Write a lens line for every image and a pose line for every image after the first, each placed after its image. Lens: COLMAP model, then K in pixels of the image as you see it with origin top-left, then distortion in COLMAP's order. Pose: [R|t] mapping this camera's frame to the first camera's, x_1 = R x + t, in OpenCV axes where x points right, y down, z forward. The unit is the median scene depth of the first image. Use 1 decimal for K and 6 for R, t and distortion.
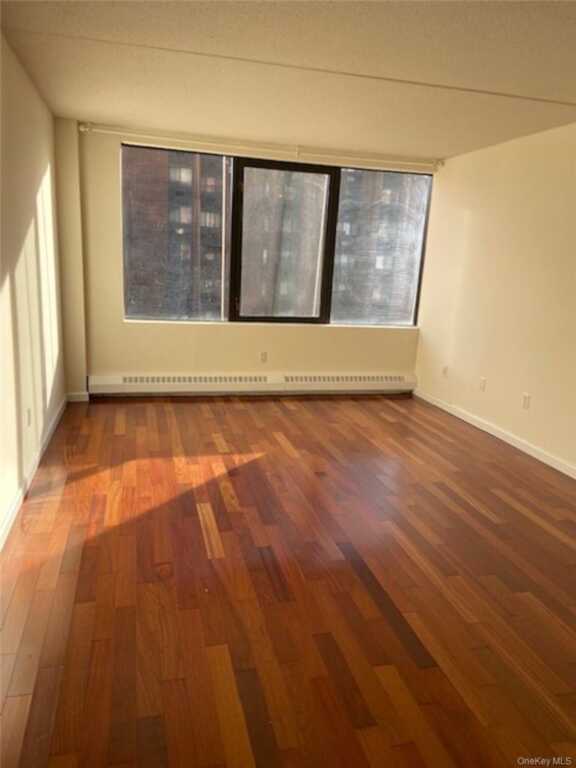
lens RADIAL K [[590.8, 0, 288.0], [0, 590.8, 384.0], [0, 0, 1]] dist [0.112473, -0.156075]
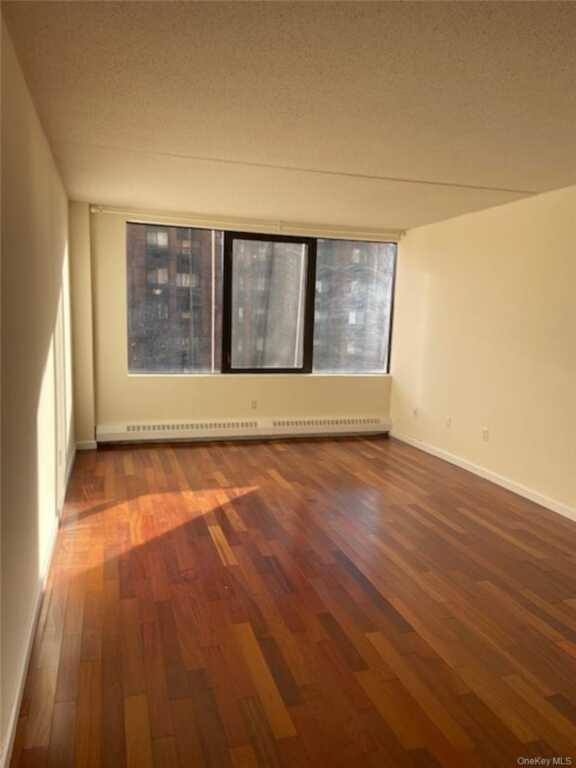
lens RADIAL K [[591.9, 0, 288.0], [0, 591.9, 384.0], [0, 0, 1]] dist [0.121975, -0.175405]
pose [[0.998860, -0.025466, 0.040371, -0.022096], [0.029100, 0.995319, -0.092158, 0.021563], [-0.037835, 0.093228, 0.994926, -0.117674]]
